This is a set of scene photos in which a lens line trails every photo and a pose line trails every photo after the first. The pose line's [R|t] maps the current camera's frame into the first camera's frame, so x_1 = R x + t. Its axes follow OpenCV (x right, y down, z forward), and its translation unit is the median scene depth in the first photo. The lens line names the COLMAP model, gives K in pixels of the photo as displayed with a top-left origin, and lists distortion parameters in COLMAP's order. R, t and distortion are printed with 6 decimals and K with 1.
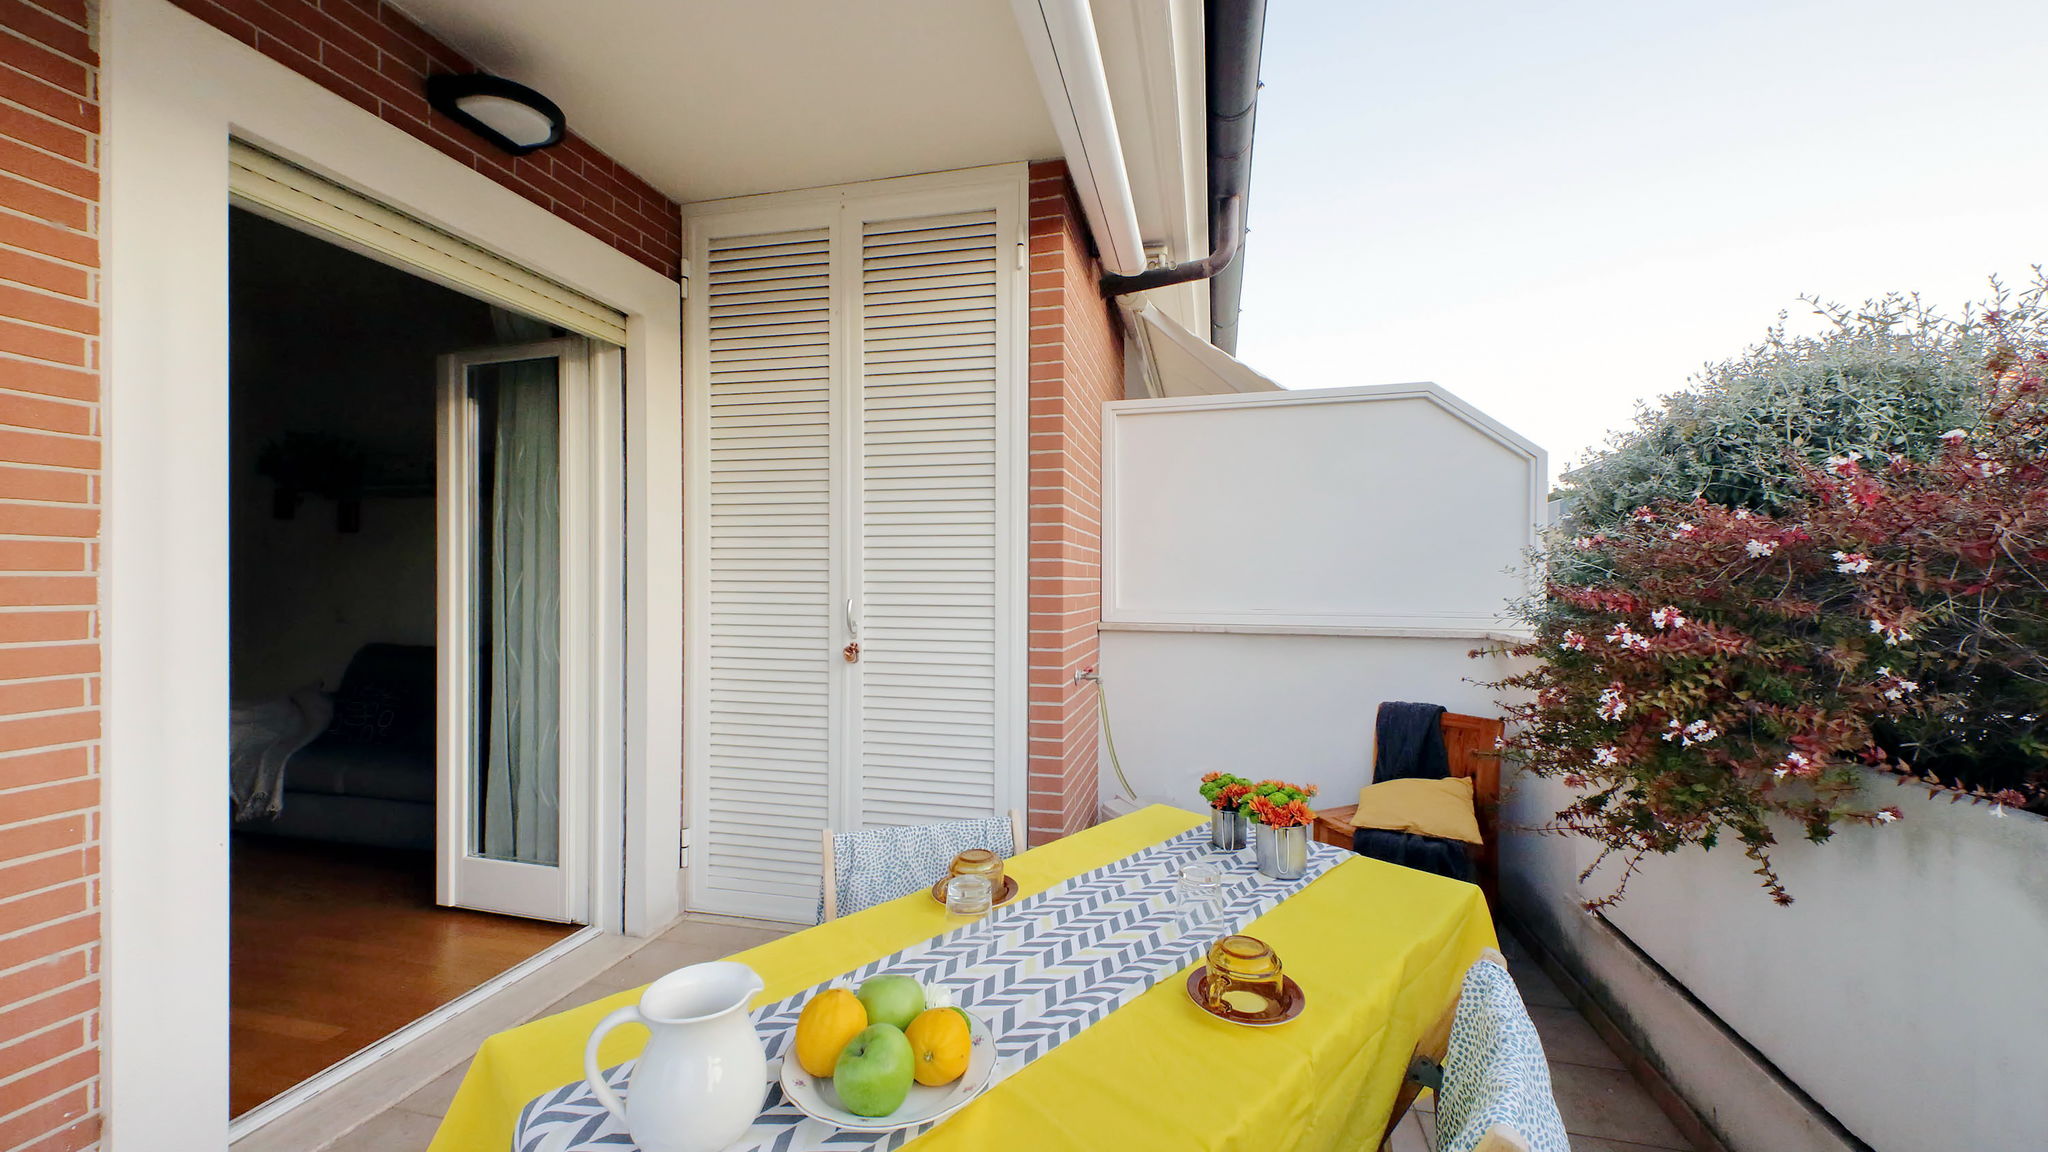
lens RADIAL K [[768.6, 0, 1020.6], [0, 768.6, 581.8], [0, 0, 1]] dist [0.030507, -0.017188]
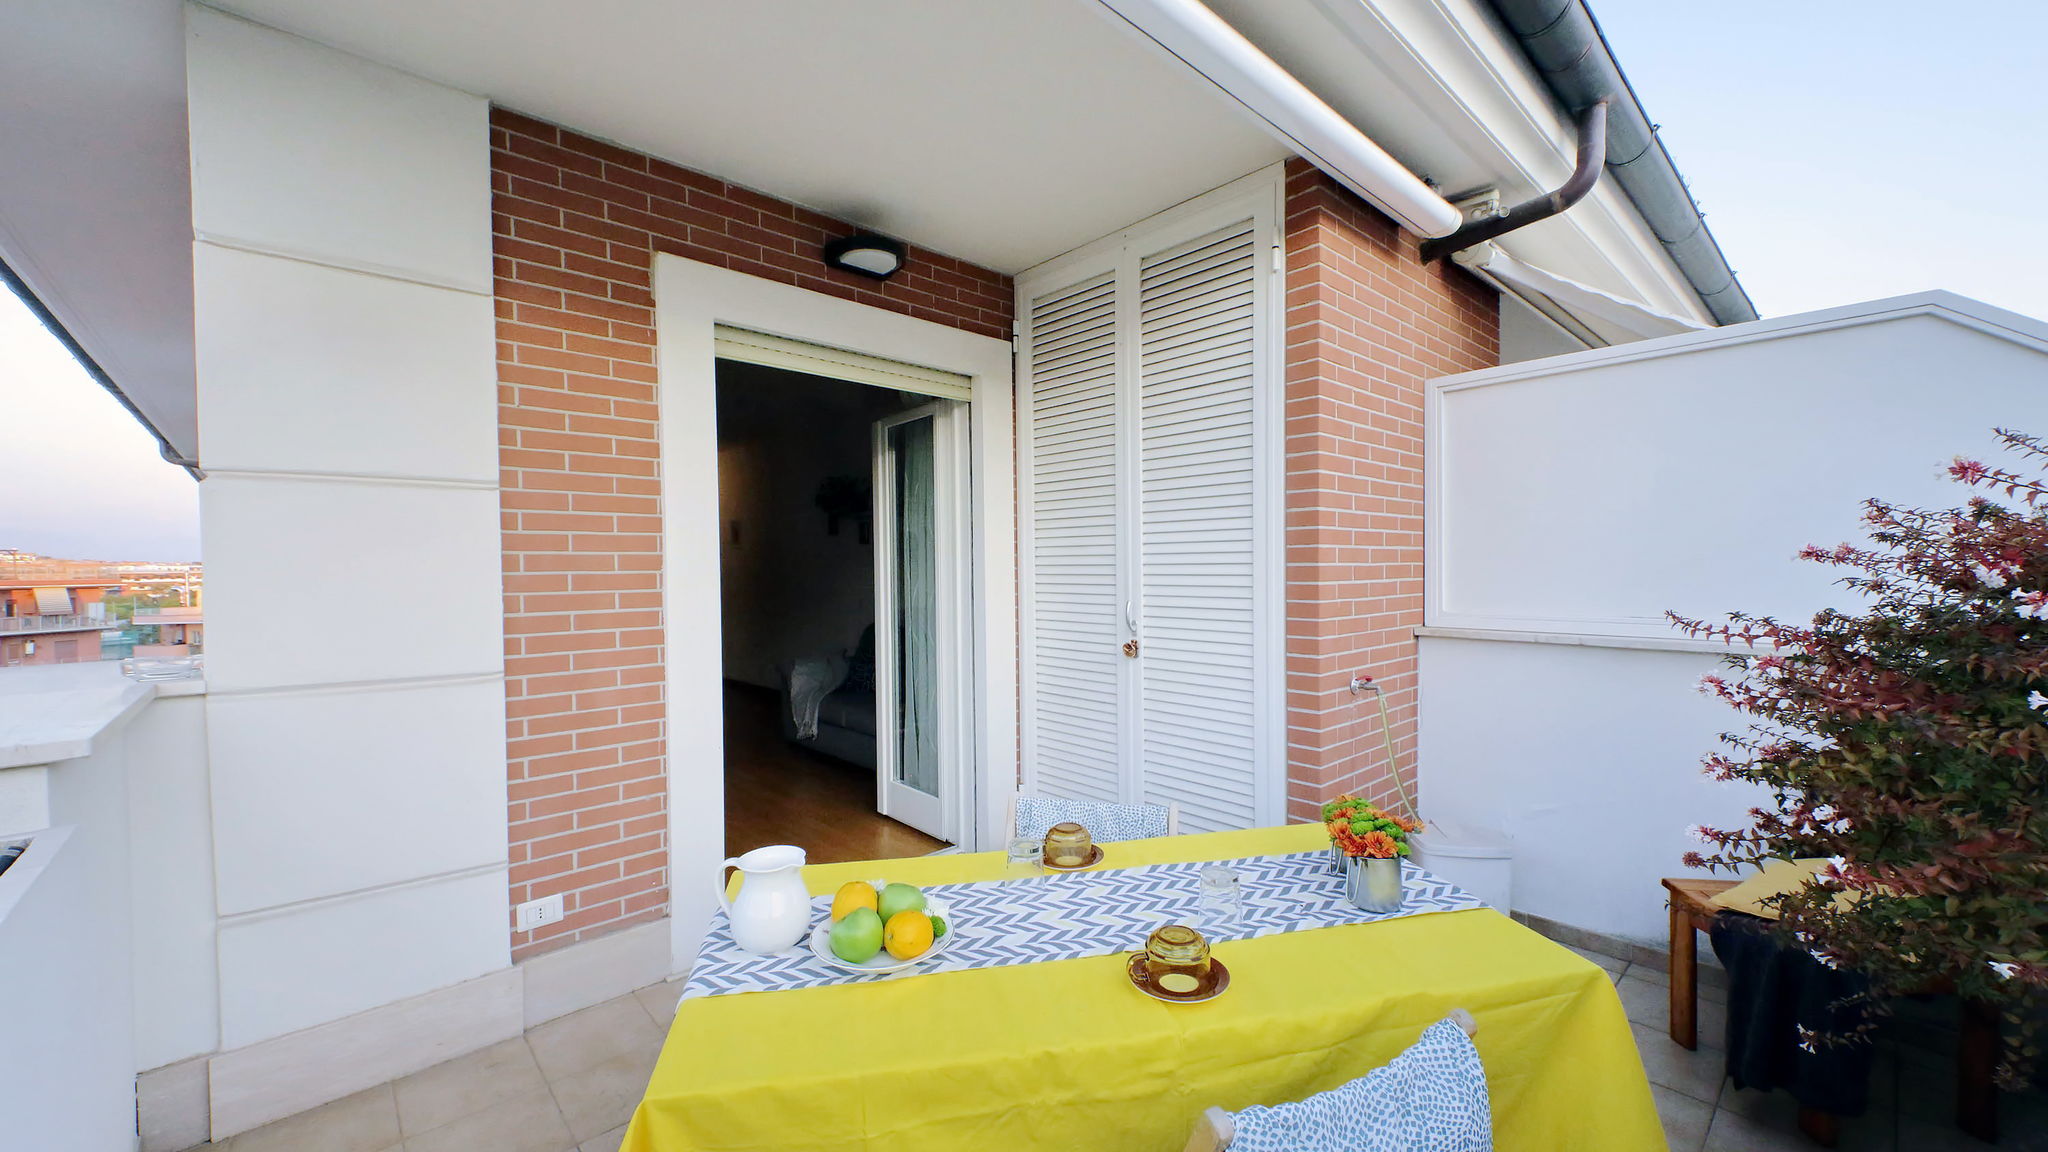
lens RADIAL K [[776.7, 0, 1021.6], [0, 776.7, 582.9], [0, 0, 1]] dist [0.028115, -0.018489]
pose [[0.829420, -0.000344, -0.558626, 0.279493], [0.012343, 0.999767, 0.017711, -0.025571], [0.558489, -0.021585, 0.829231, -0.024115]]
